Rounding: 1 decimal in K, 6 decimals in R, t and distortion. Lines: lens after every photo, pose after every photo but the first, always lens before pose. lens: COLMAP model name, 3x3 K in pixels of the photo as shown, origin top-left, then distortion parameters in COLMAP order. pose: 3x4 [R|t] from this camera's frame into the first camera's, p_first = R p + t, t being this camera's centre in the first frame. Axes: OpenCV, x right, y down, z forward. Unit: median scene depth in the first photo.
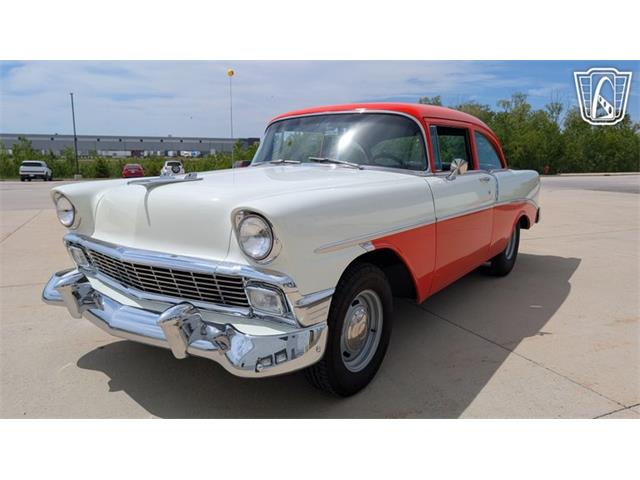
lens RADIAL K [[472.3, 0, 322.5], [0, 472.3, 223.7], [0, 0, 1]] dist [0.000567, -0.003326]
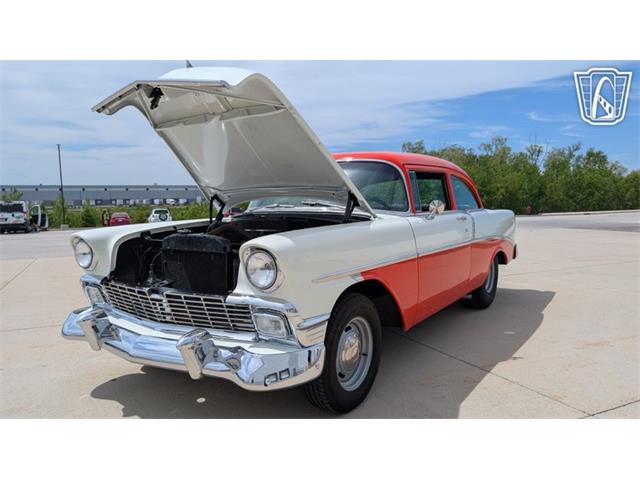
lens RADIAL K [[473.3, 0, 321.1], [0, 473.3, 233.3], [0, 0, 1]] dist [-0.000981, 0.000035]
pose [[0.999459, -0.021667, 0.024735, -0.014427], [0.023438, 0.997004, -0.073714, 0.018884], [-0.023064, 0.074254, 0.996973, -0.116937]]
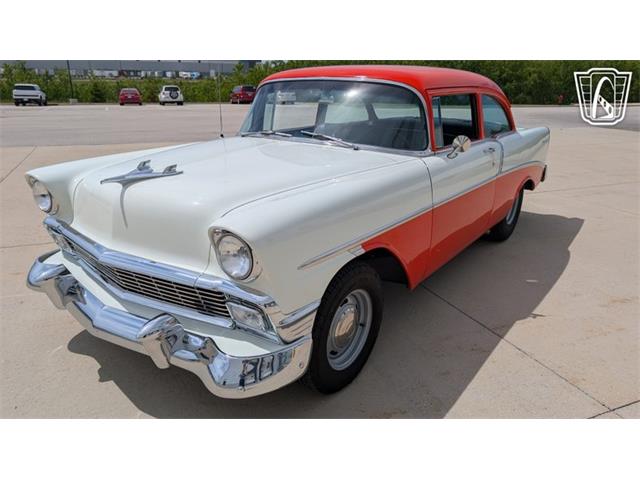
lens RADIAL K [[473.3, 0, 321.1], [0, 473.3, 233.3], [0, 0, 1]] dist [-0.000981, 0.000035]
pose [[0.999862, 0.014499, -0.008151, 0.024374], [-0.012866, 0.984750, 0.173499, -0.120111], [0.010543, -0.173370, 0.984800, 0.052974]]
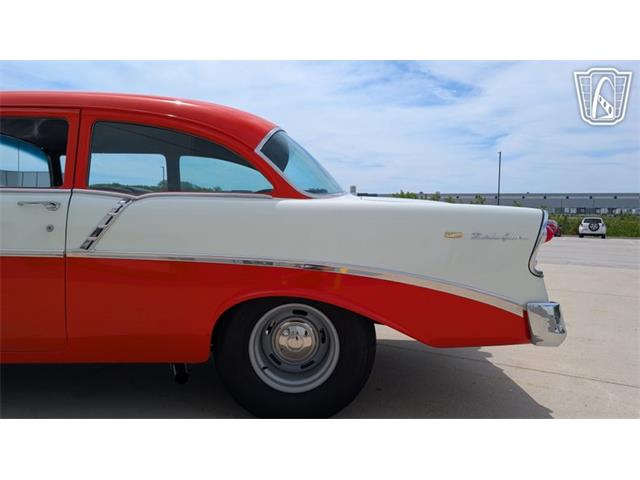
lens RADIAL K [[473.3, 0, 321.1], [0, 473.3, 233.3], [0, 0, 1]] dist [-0.000981, 0.000035]
pose [[0.596357, 0.042027, -0.801618, 1.308211], [-0.123117, 0.991602, -0.039604, -0.103809], [0.793221, 0.122311, 0.596523, 1.244148]]
